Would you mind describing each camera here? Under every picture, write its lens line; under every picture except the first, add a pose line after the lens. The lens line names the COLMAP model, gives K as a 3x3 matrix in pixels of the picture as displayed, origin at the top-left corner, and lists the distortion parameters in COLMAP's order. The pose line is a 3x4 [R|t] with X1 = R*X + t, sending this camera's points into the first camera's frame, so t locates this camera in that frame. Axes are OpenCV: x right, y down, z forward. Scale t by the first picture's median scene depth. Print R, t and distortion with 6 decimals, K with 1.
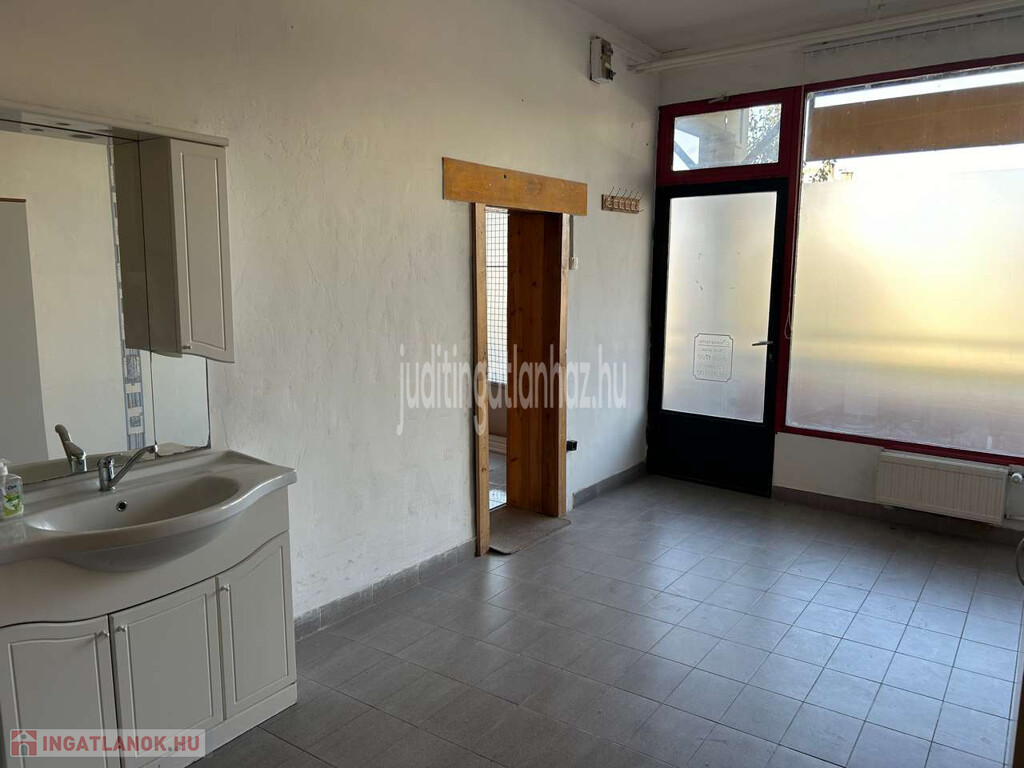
lens RADIAL K [[771.0, 0, 512.6], [0, 771.0, 377.6], [0, 0, 1]] dist [0.063854, -0.072576]
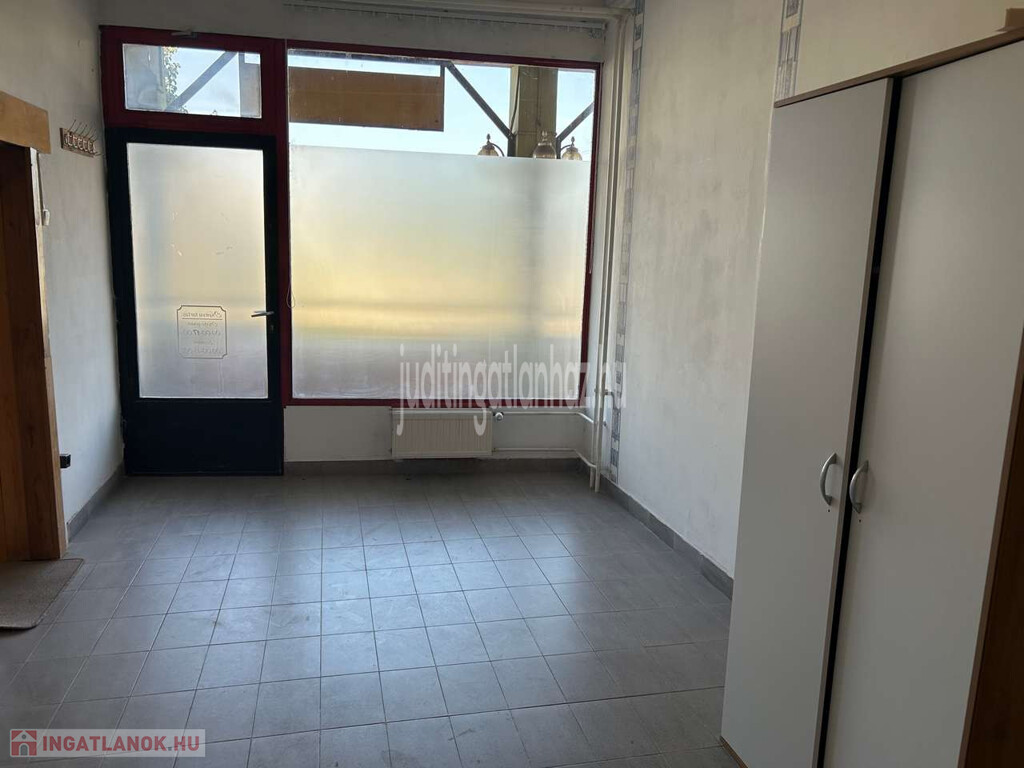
lens RADIAL K [[771.0, 0, 512.6], [0, 771.0, 377.6], [0, 0, 1]] dist [0.063854, -0.072576]
pose [[0.664493, -0.108698, 0.739346, -0.181468], [0.073090, 0.994075, 0.080458, -0.021946], [-0.743711, 0.000575, 0.668501, 0.156477]]
